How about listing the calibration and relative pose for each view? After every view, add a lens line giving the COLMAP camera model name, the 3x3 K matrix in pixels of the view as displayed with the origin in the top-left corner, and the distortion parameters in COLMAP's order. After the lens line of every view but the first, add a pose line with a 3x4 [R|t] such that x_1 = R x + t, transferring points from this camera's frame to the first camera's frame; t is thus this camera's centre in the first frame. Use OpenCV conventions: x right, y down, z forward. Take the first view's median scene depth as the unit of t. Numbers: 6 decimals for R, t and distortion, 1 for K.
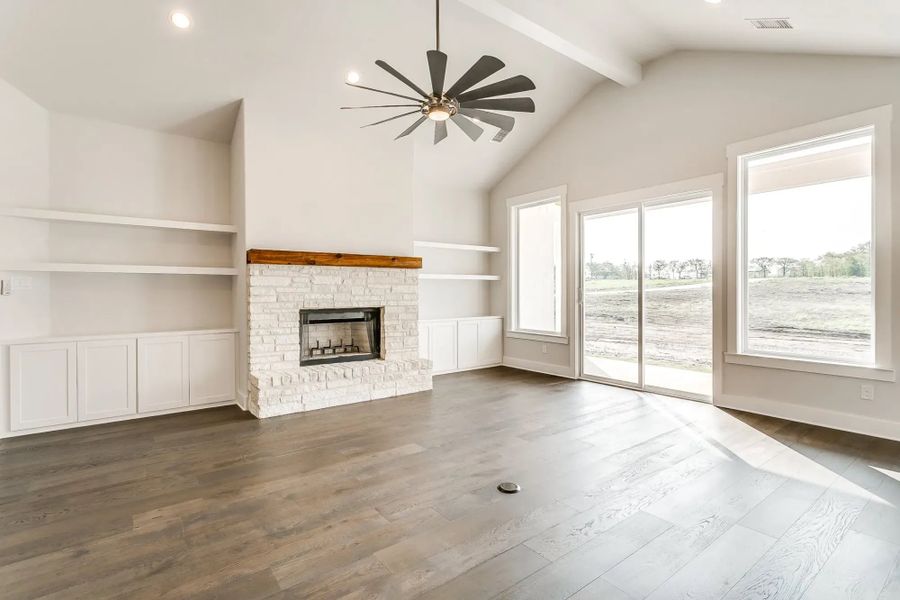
lens RADIAL K [[425.1, 0, 451.8], [0, 425.1, 296.9], [0, 0, 1]] dist [-0.018893, 0.000731]
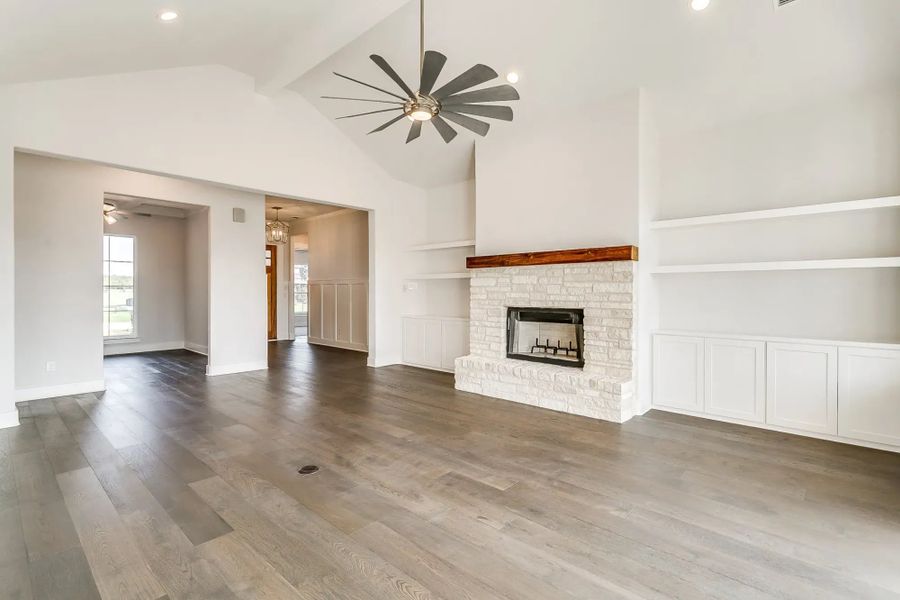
lens RADIAL K [[425.1, 0, 451.8], [0, 425.1, 296.9], [0, 0, 1]] dist [-0.018893, 0.000731]
pose [[0.173083, 0.010569, -0.984851, 0.691869], [-0.018255, 0.999805, 0.007521, -0.002160], [0.984738, 0.016677, 0.173242, 0.643770]]
